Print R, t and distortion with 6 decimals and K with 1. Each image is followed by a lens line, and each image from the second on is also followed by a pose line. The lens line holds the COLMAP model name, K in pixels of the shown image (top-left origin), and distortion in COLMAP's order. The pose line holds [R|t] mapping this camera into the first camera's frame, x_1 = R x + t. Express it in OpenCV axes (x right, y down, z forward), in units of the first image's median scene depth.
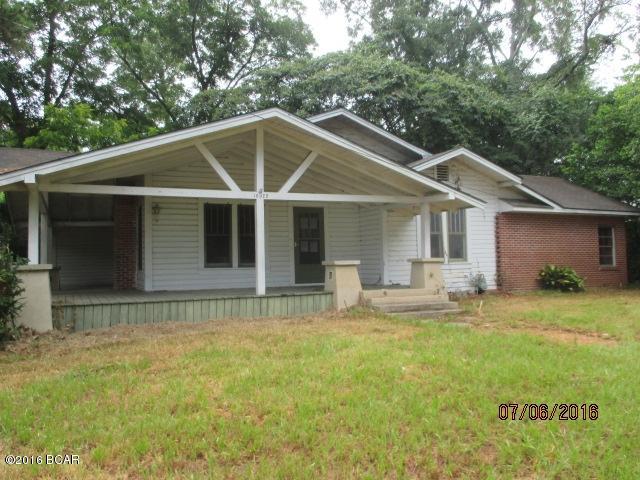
lens RADIAL K [[540.1, 0, 320.0], [0, 540.1, 240.0], [0, 0, 1]] dist [-0.062177, 0.006779]
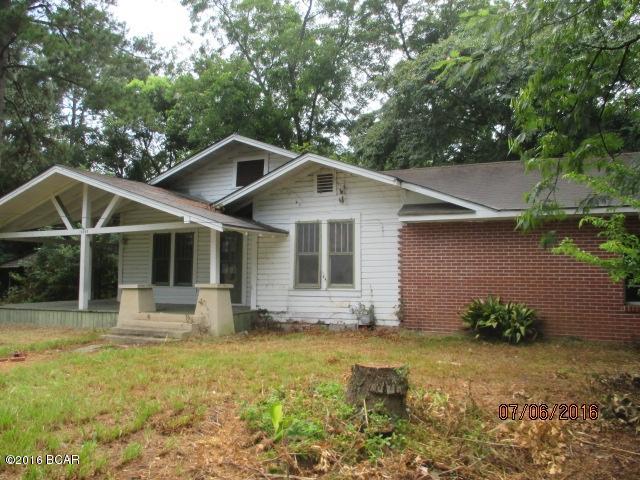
lens RADIAL K [[540.1, 0, 320.0], [0, 540.1, 240.0], [0, 0, 1]] dist [-0.062177, 0.006779]
pose [[0.628600, -0.032808, -0.777037, 0.839873], [0.021119, 0.999461, -0.025115, -0.012387], [0.777442, -0.000623, 0.628954, 0.431592]]
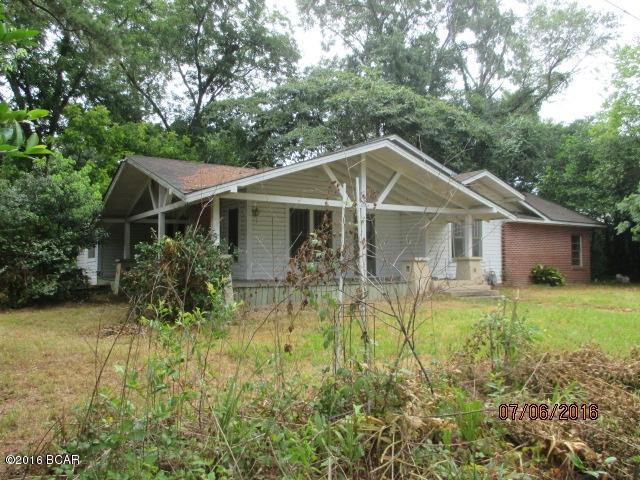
lens RADIAL K [[540.1, 0, 320.0], [0, 540.1, 240.0], [0, 0, 1]] dist [-0.062177, 0.006779]
pose [[0.988952, 0.023657, 0.146333, -0.273396], [-0.023684, 0.999718, -0.001560, 0.002848], [-0.146329, -0.001923, 0.989234, -0.174993]]
